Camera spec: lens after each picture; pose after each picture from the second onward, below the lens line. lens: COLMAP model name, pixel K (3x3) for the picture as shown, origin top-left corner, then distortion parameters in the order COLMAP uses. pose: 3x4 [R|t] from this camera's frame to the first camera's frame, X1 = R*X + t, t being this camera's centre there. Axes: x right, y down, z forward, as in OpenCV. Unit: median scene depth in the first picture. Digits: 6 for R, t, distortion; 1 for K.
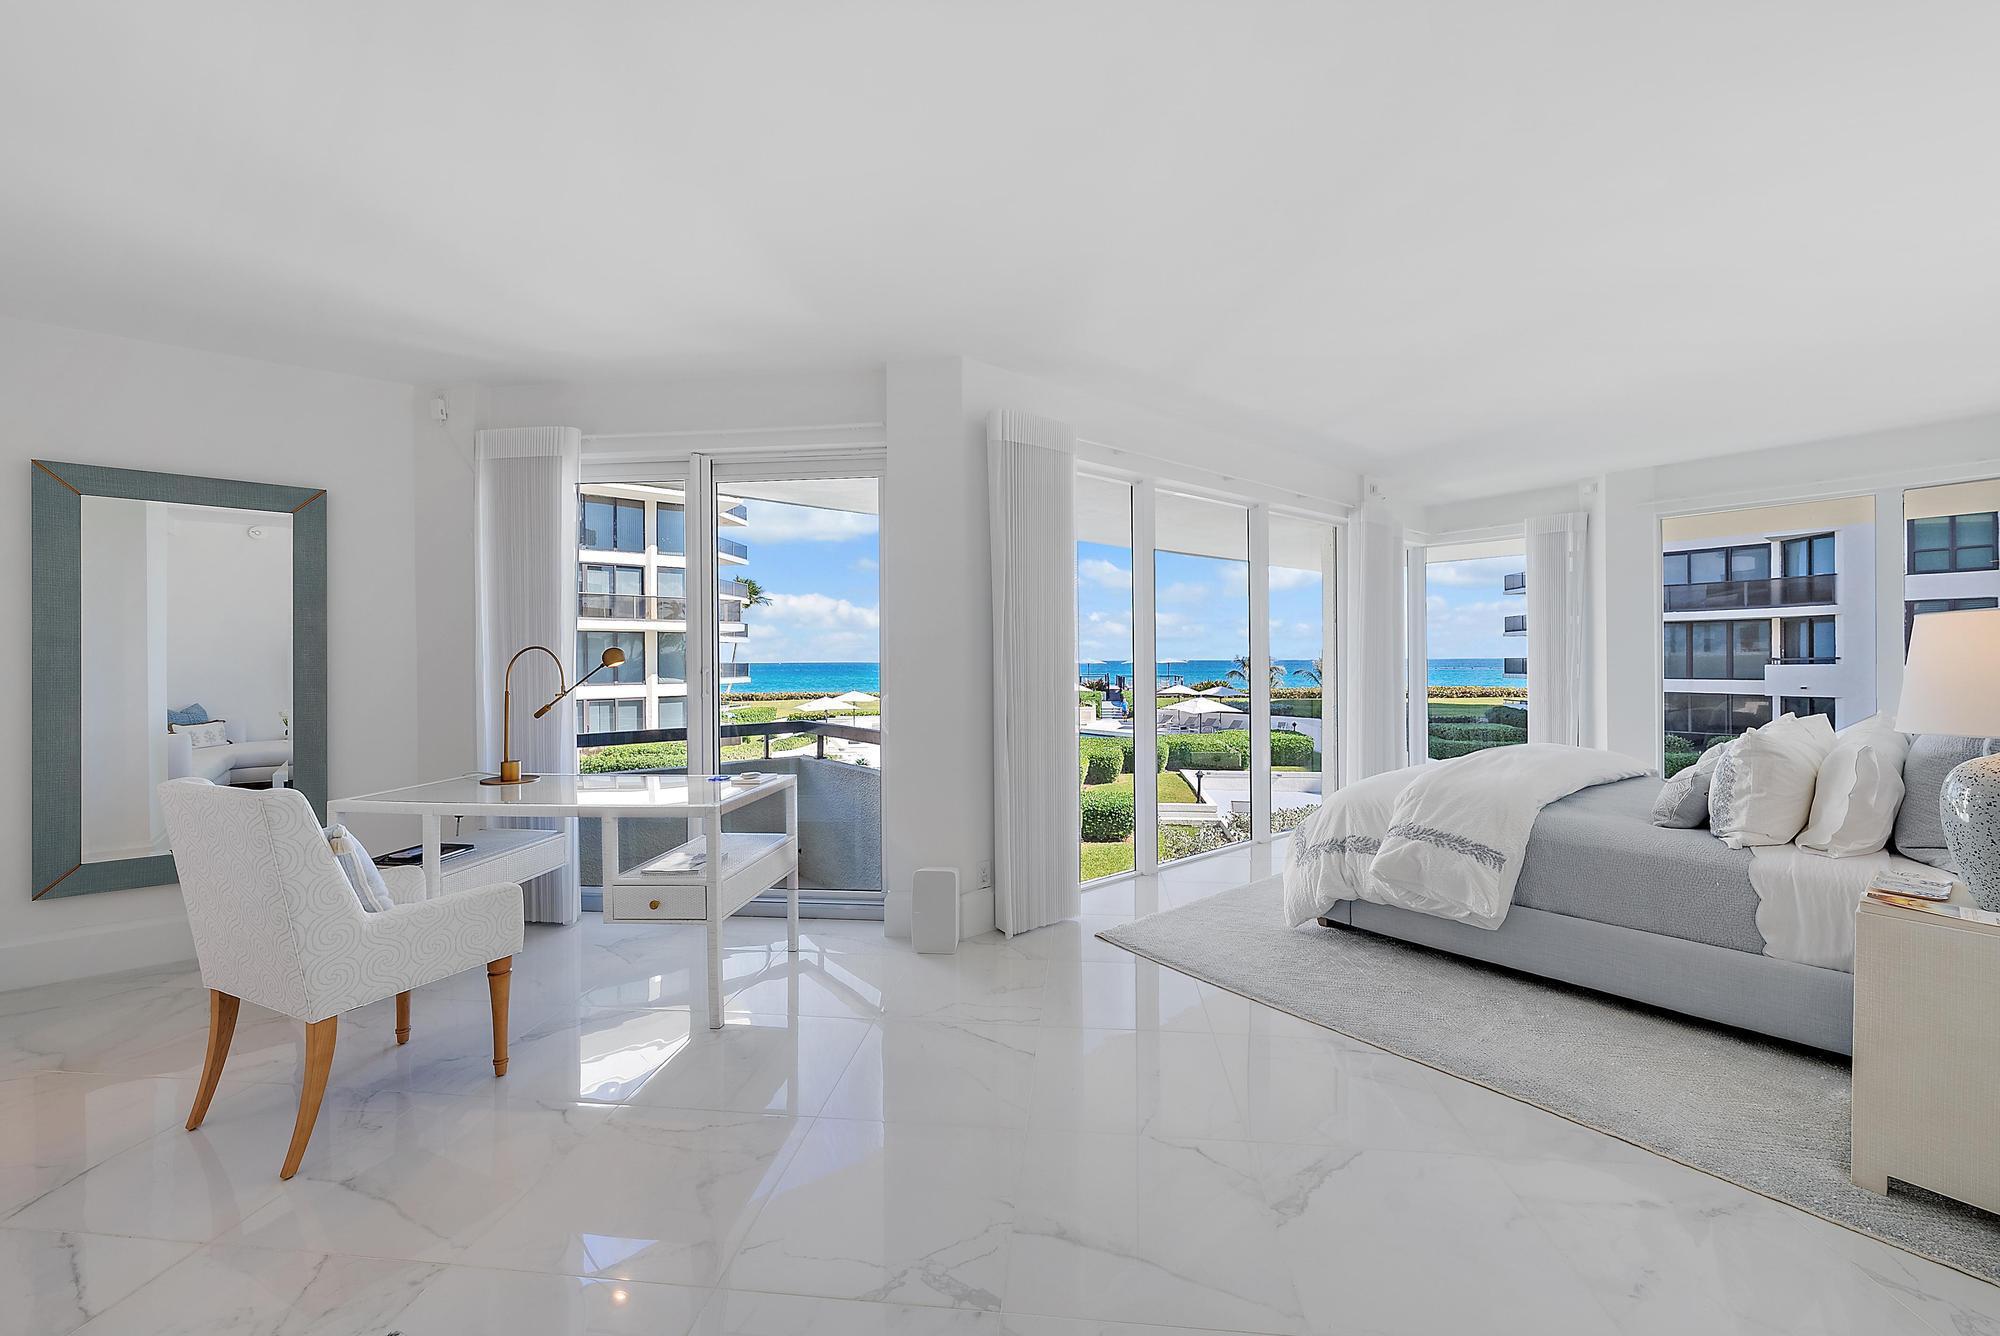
lens RADIAL K [[758.9, 0, 1000.0], [0, 758.9, 668.0], [0, 0, 1]] dist [-0.002650, -0.000067]
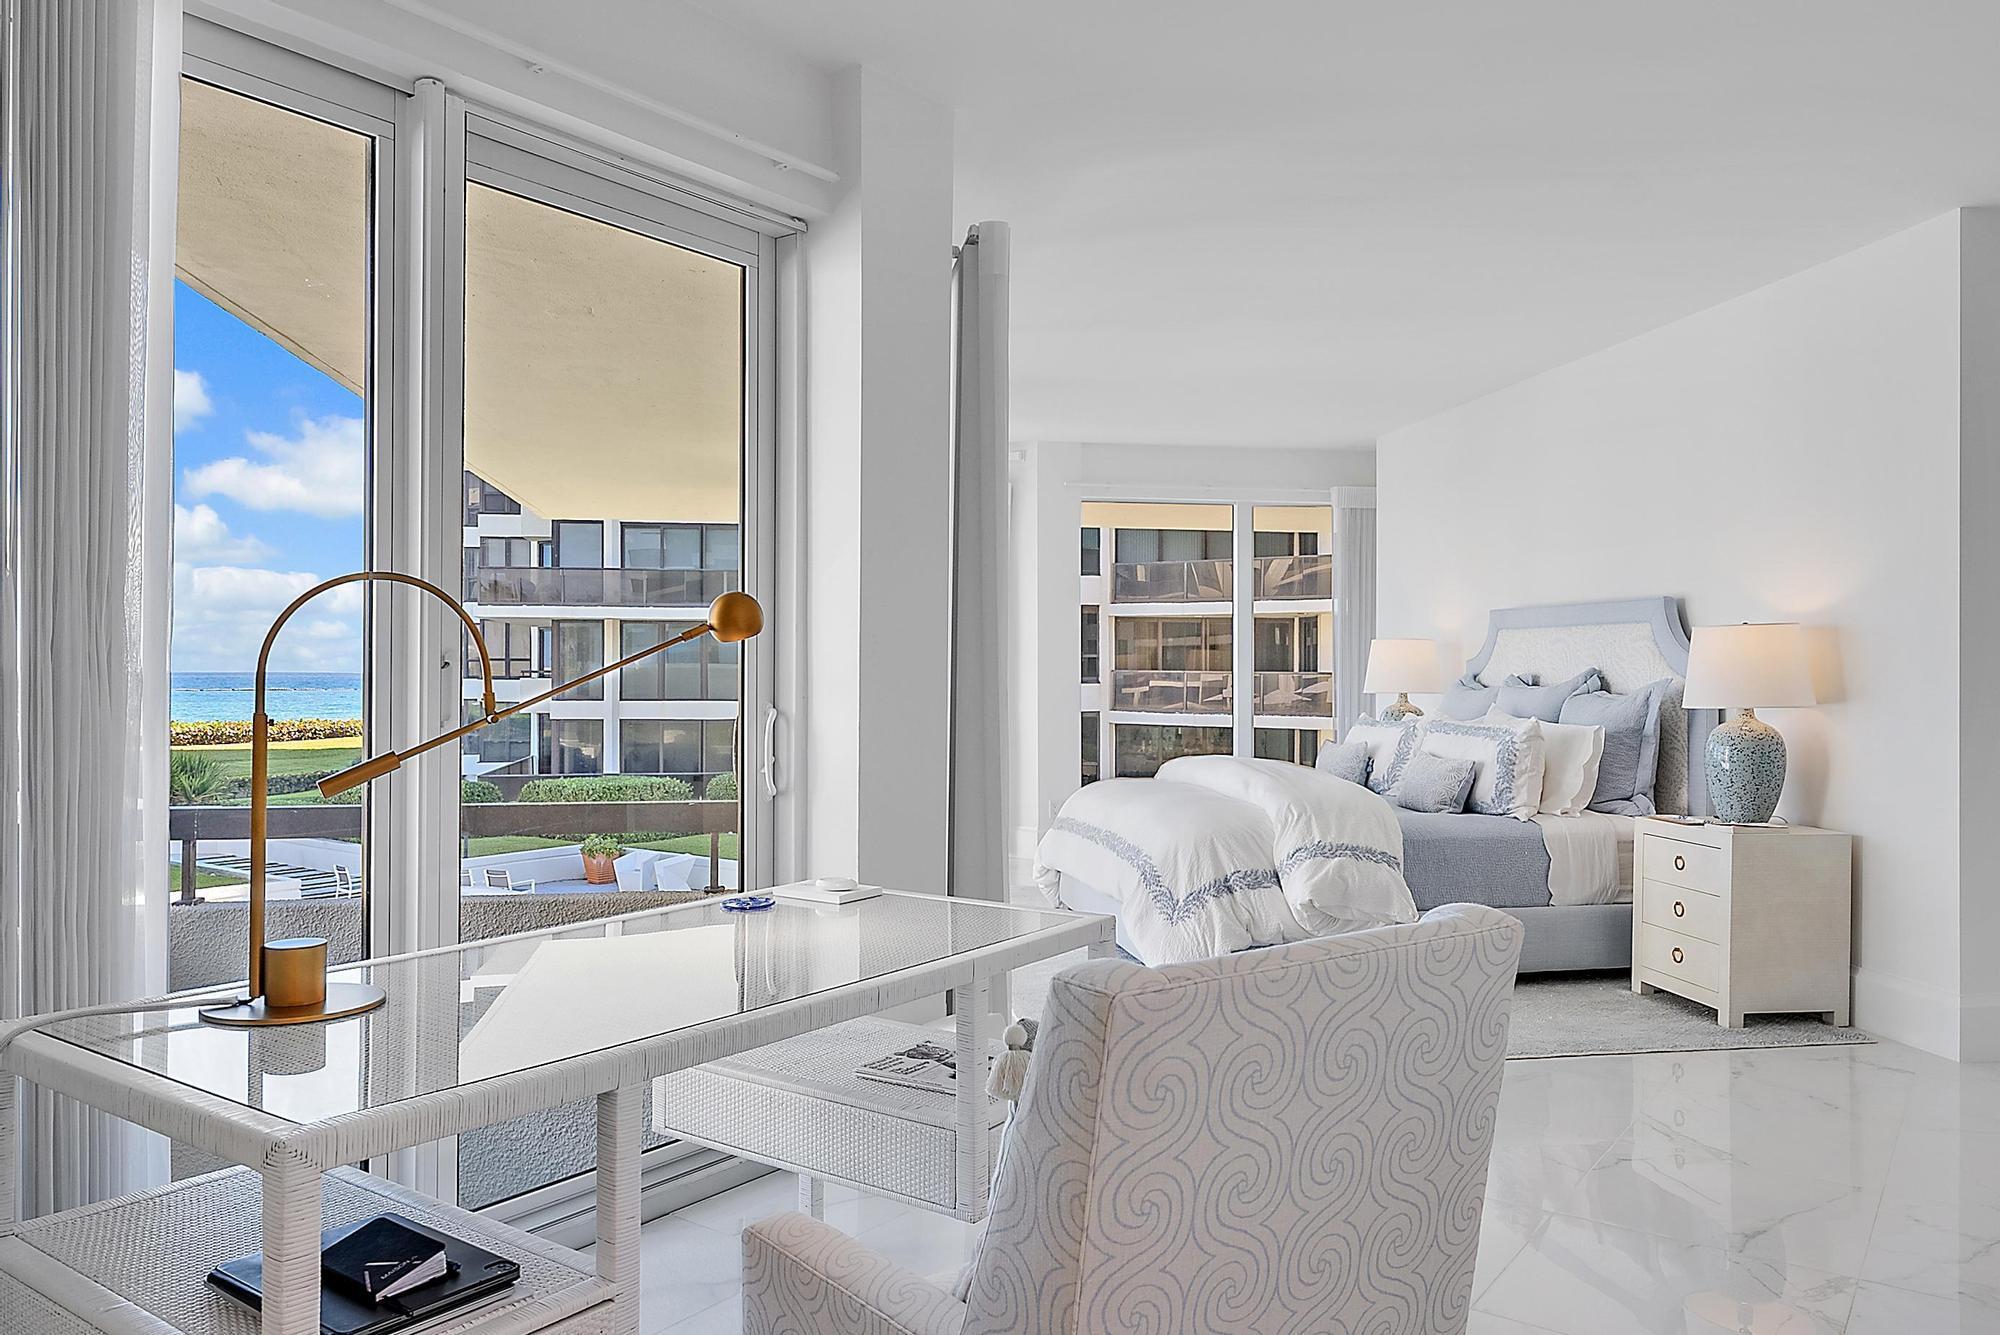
lens RADIAL K [[1422.7, 0, 1000.0], [0, 1422.7, 667.5], [0, 0, 1]] dist [0.009452, -0.001120]
pose [[0.490708, 0.008650, 0.871281, -1.154939], [0.004562, 0.999912, -0.012496, 0.022793], [-0.871312, 0.010107, 0.490625, 0.541577]]
